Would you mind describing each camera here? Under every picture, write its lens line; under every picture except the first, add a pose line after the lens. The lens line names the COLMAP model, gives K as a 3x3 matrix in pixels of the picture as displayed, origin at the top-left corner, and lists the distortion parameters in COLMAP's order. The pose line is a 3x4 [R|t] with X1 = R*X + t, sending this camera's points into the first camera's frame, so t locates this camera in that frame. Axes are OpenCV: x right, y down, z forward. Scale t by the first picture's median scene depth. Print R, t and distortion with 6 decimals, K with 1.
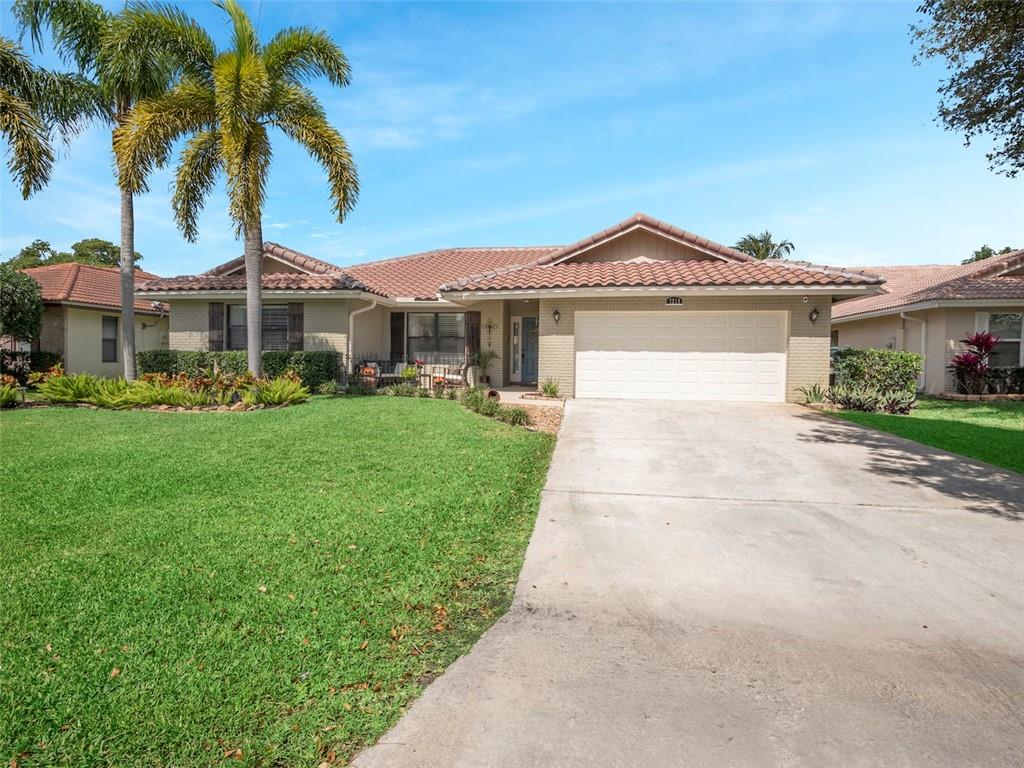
lens RADIAL K [[549.6, 0, 512.0], [0, 549.6, 384.0], [0, 0, 1]] dist [-0.001212, -0.000169]
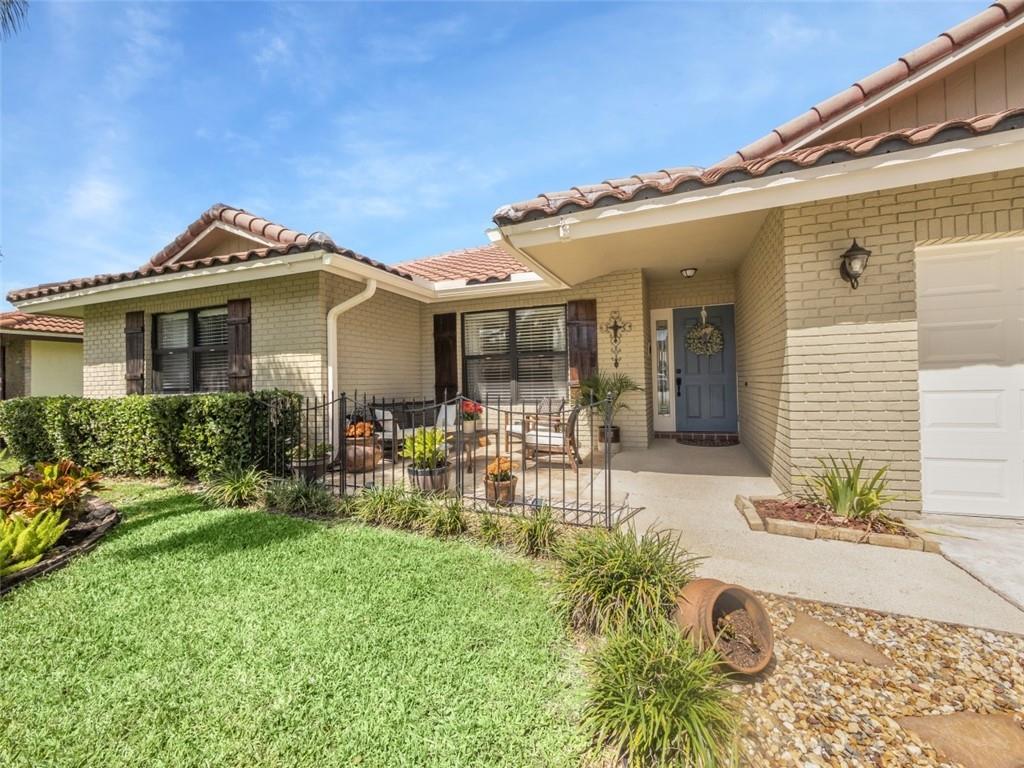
lens RADIAL K [[434.3, 0, 512.2], [0, 434.3, 379.1], [0, 0, 1]] dist [-0.000844, -0.000052]
pose [[0.978583, -0.039302, -0.202066, -0.057382], [0.029788, 0.998309, -0.049916, -0.042809], [0.203686, 0.042828, 0.978099, 0.627925]]
